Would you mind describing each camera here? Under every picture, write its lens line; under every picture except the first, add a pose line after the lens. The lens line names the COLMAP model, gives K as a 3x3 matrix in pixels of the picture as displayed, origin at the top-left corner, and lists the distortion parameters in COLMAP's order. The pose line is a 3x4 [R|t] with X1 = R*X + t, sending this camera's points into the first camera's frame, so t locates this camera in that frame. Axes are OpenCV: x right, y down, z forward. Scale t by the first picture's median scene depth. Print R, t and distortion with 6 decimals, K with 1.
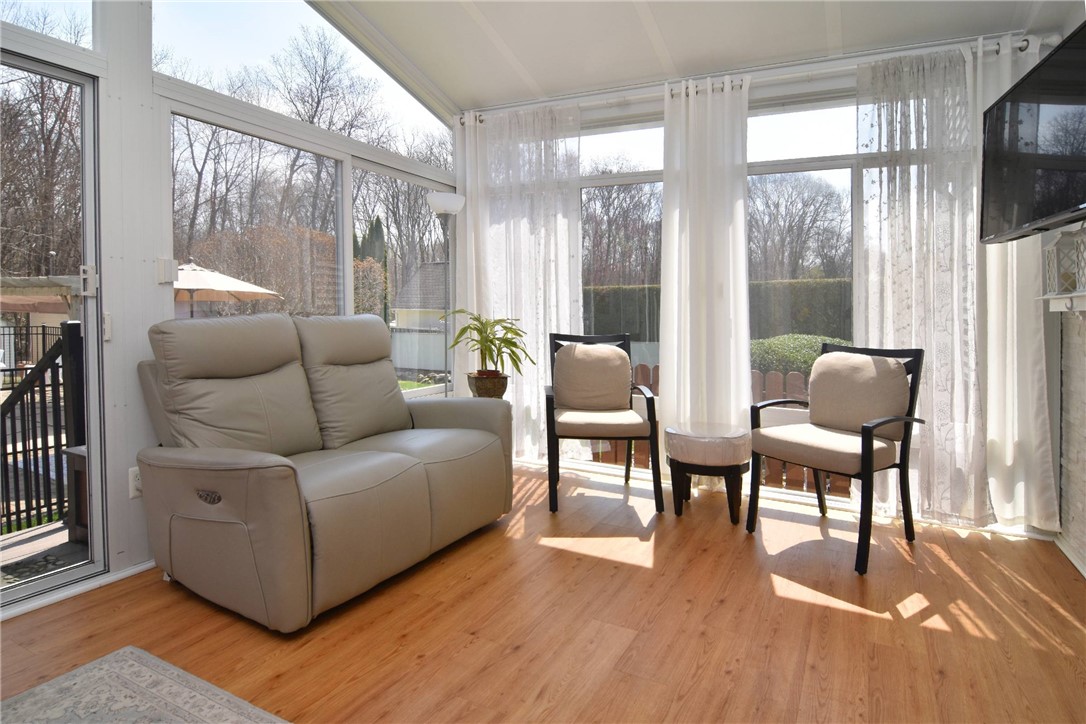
lens RADIAL K [[612.9, 0, 505.5], [0, 612.9, 332.4], [0, 0, 1]] dist [0.001660, -0.021343]
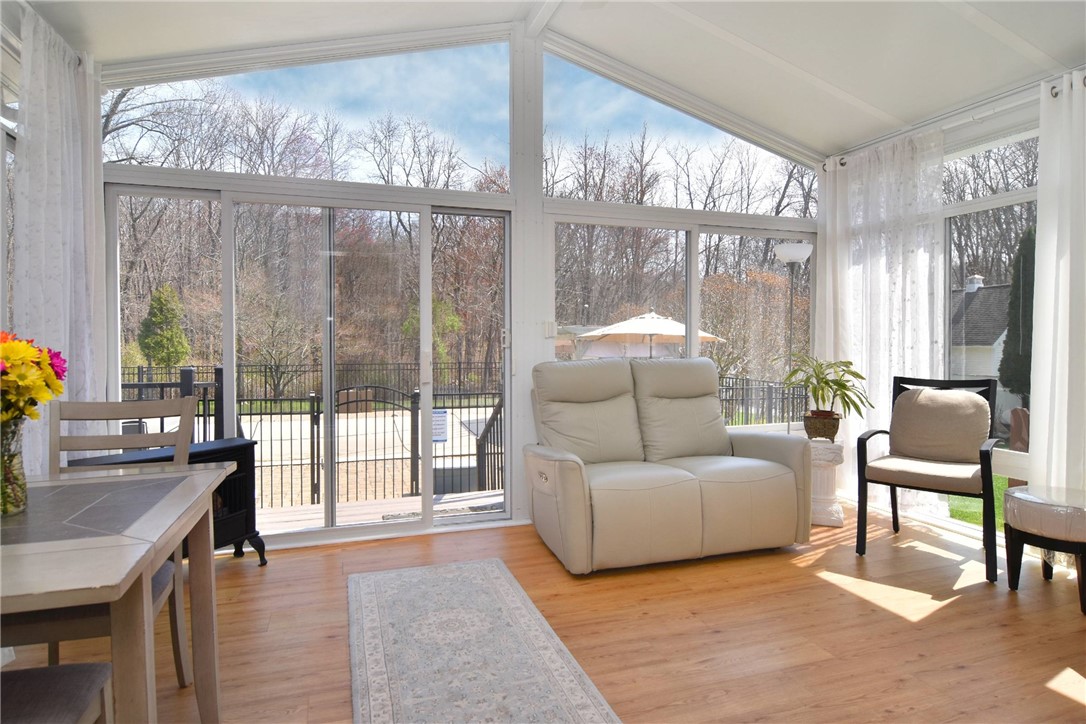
lens RADIAL K [[626.3, 0, 543.0], [0, 626.3, 362.0], [0, 0, 1]] dist [-0.004955, -0.003564]
pose [[0.720282, 0.006494, -0.693651, 0.368528], [-0.013339, 0.999901, -0.004490, -0.009667], [0.693553, 0.012487, 0.720297, -0.090179]]
